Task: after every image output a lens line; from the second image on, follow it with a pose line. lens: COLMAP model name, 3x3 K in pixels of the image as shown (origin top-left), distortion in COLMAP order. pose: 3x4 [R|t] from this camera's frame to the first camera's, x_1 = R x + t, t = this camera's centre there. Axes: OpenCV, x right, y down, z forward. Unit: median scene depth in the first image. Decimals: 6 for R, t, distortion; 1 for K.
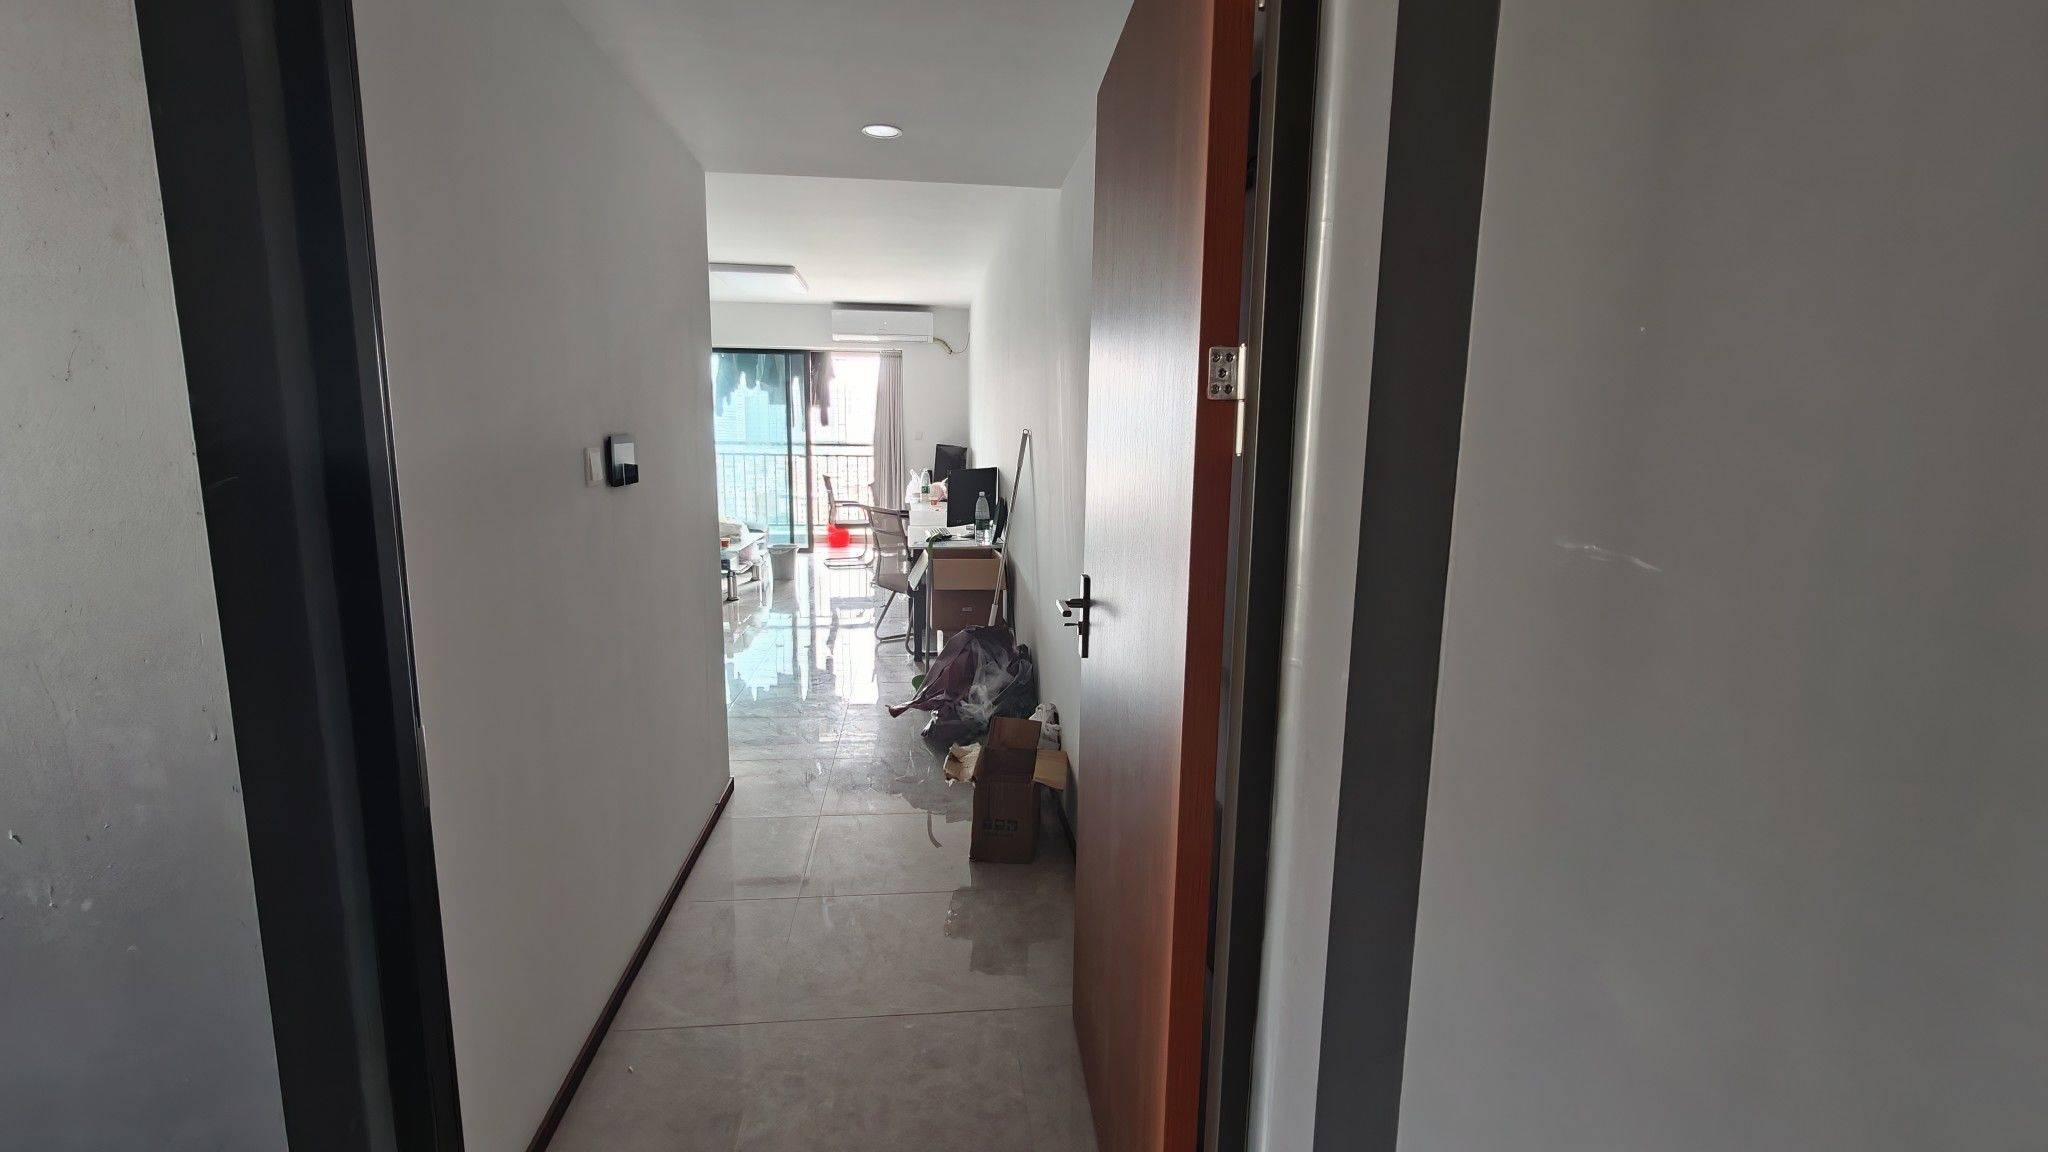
lens RADIAL K [[915.7, 0, 1016.2], [0, 915.7, 582.6], [0, 0, 1]] dist [-0.000237, -0.000194]
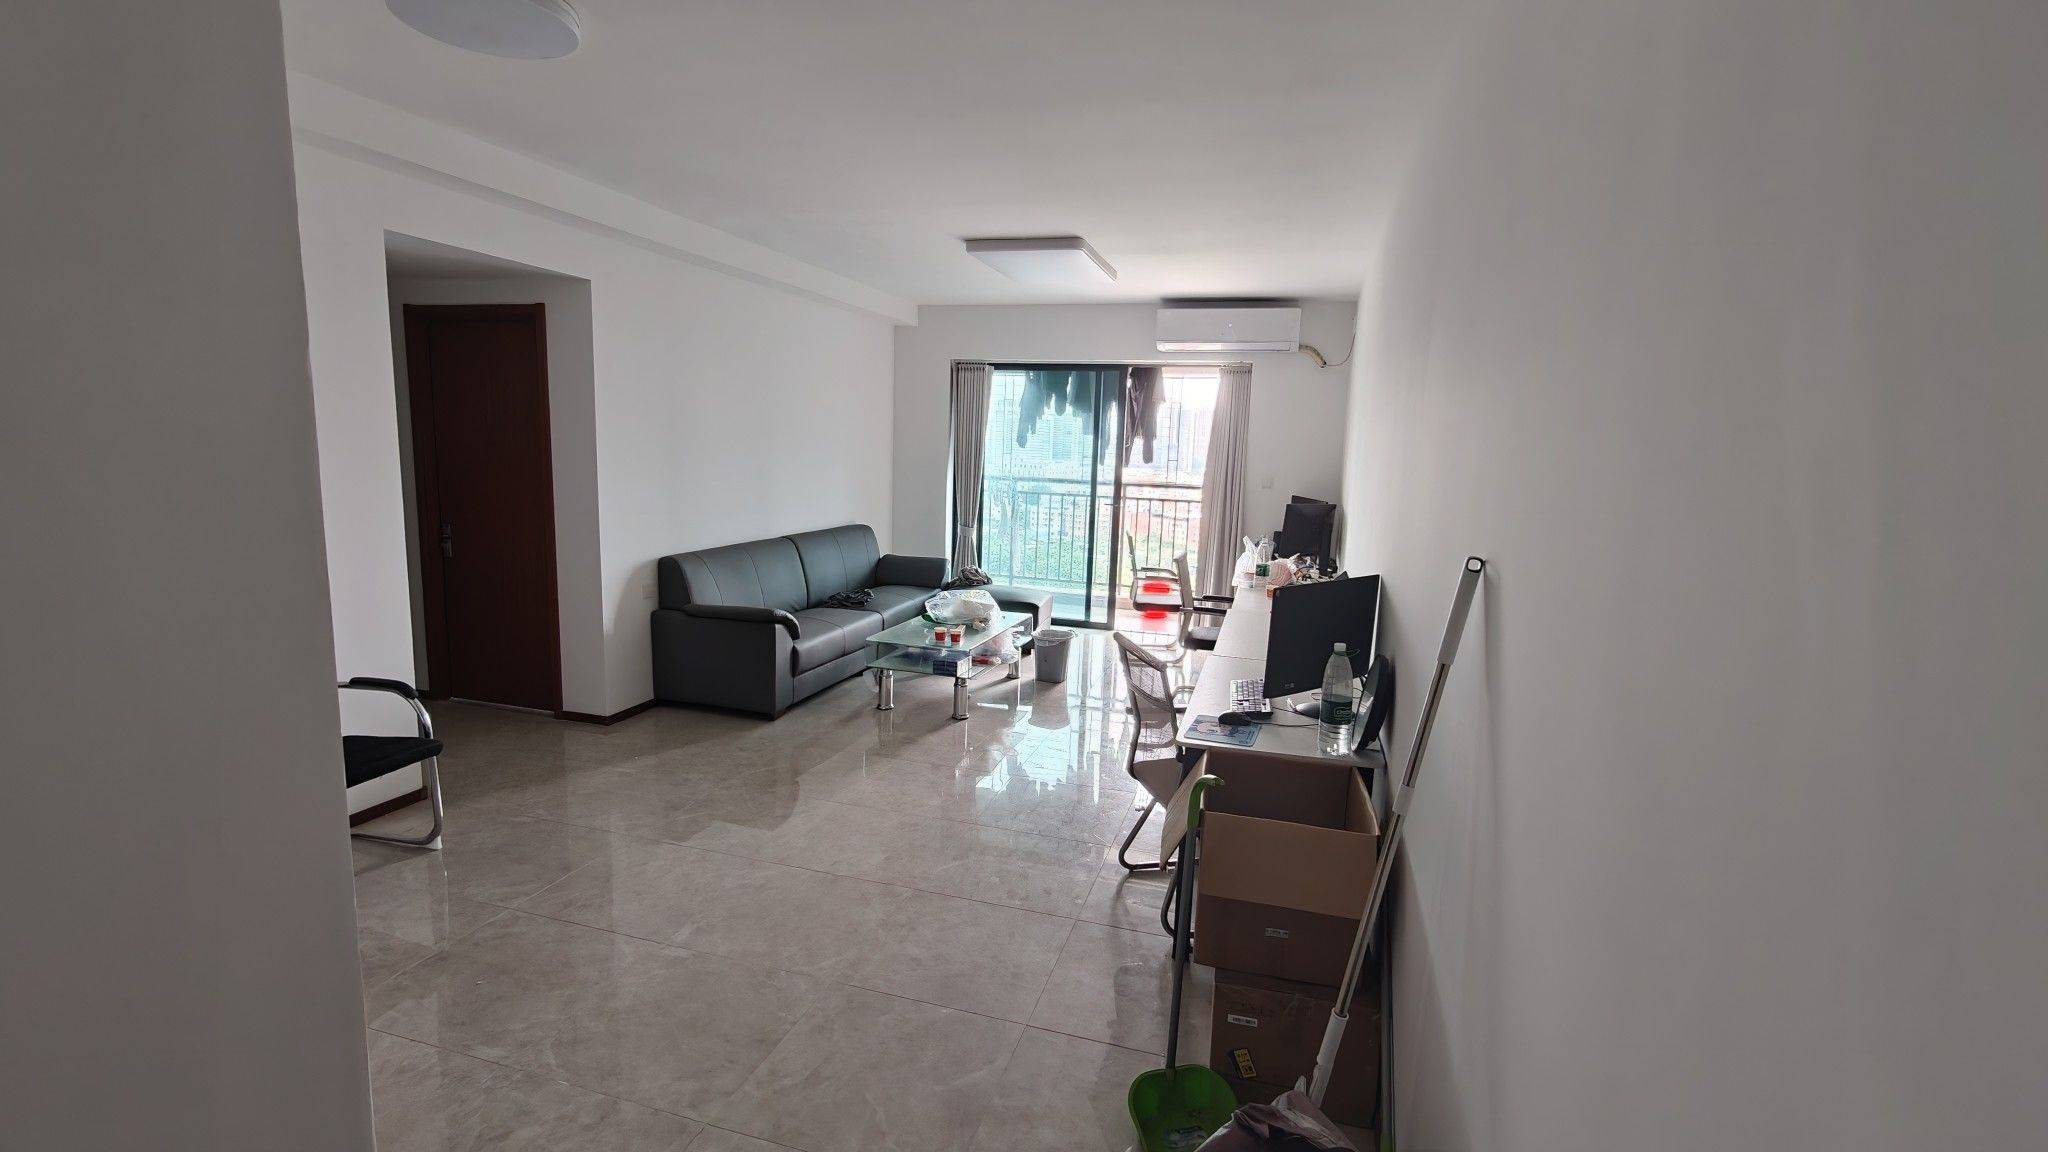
lens RADIAL K [[915.7, 0, 1016.2], [0, 915.7, 582.6], [0, 0, 1]] dist [-0.000237, -0.000194]
pose [[0.920265, 0.076180, -0.383809, -0.006914], [-0.085093, 0.996353, -0.006266, -0.063106], [0.381932, 0.038426, 0.923391, 0.277612]]
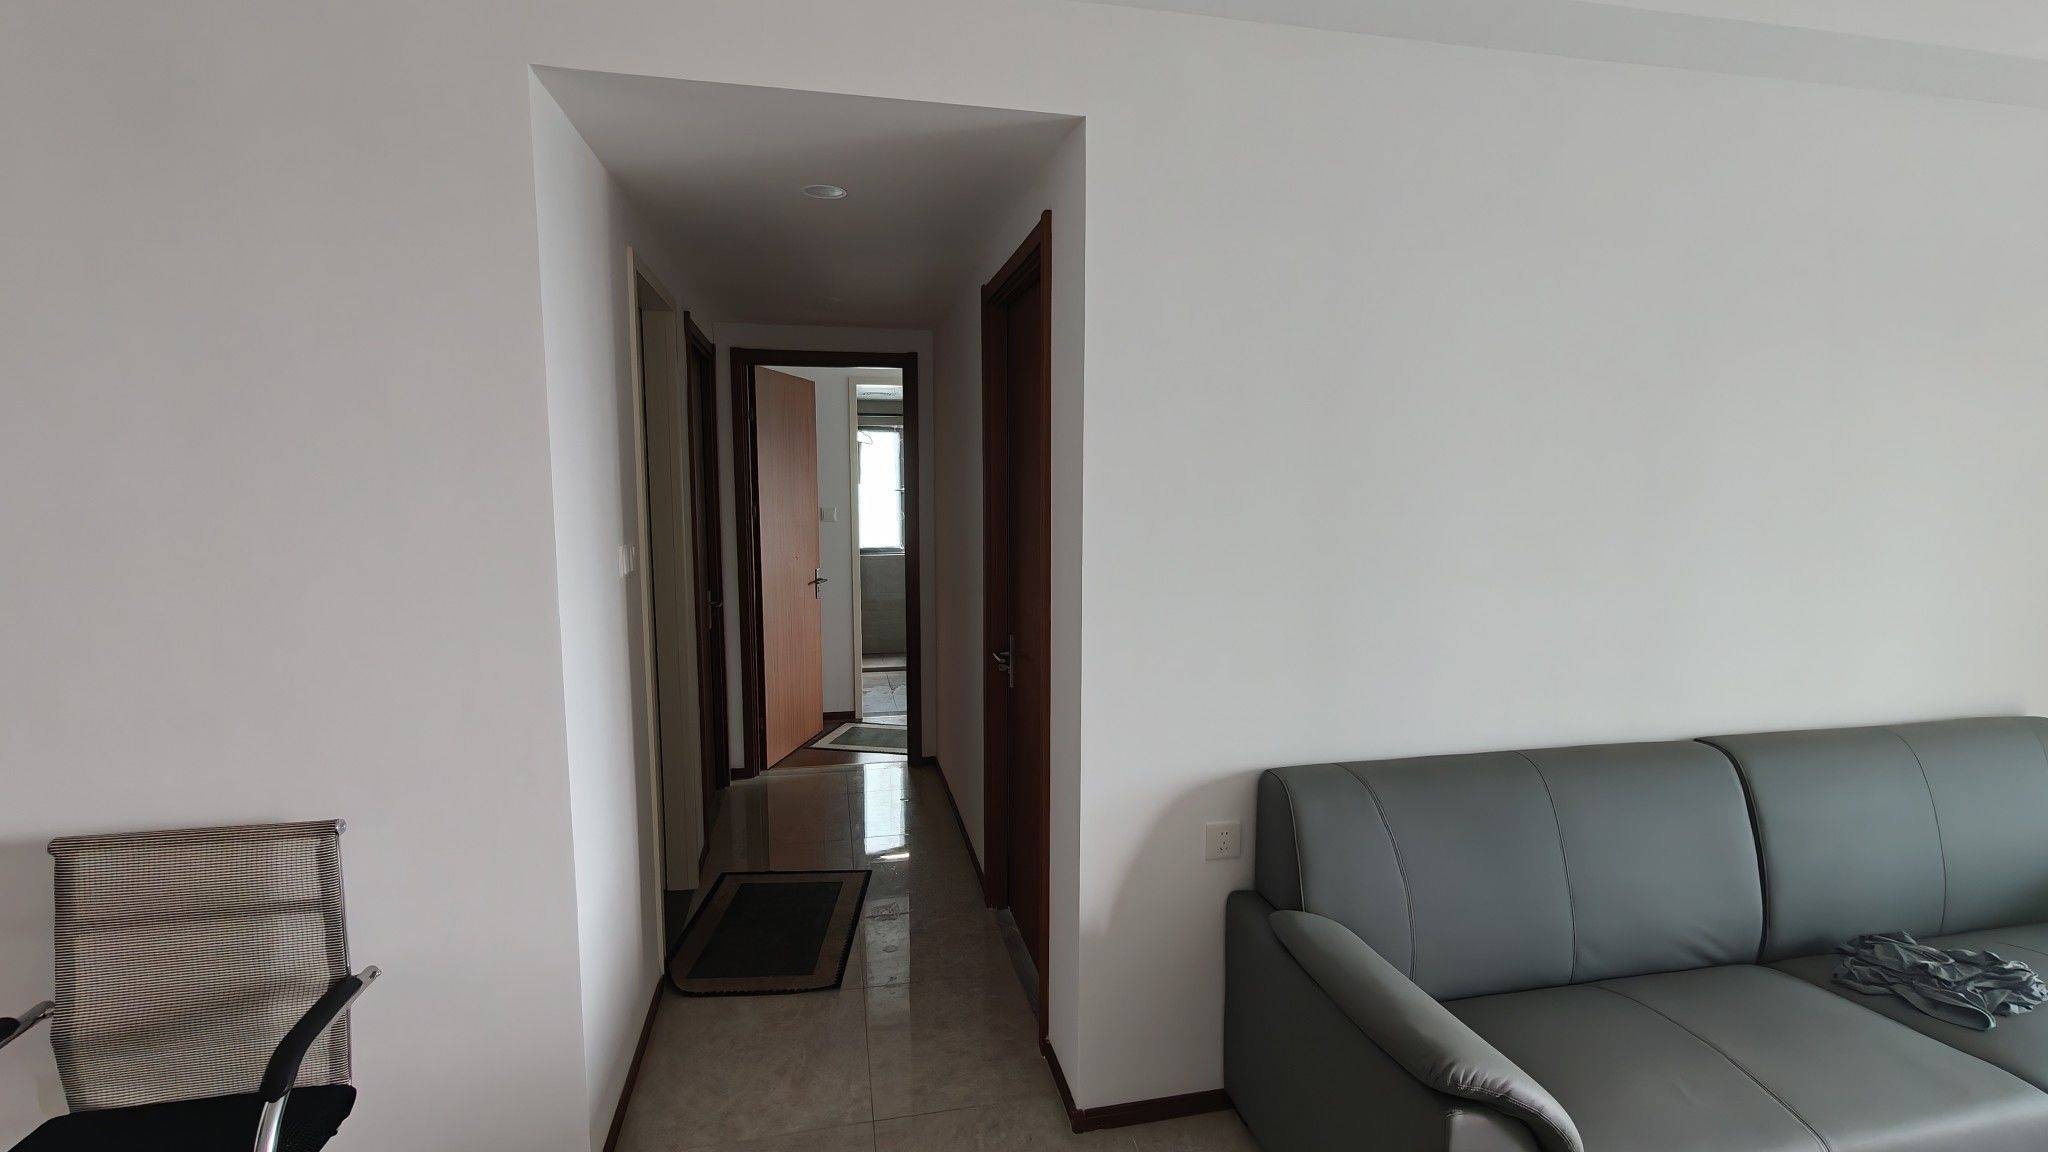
lens RADIAL K [[915.7, 0, 1016.2], [0, 915.7, 582.6], [0, 0, 1]] dist [-0.000237, -0.000194]
pose [[0.103279, 0.088664, -0.990693, -0.127804], [-0.160550, 0.984444, 0.071368, -0.096040], [0.981609, 0.151685, 0.115908, 0.486071]]
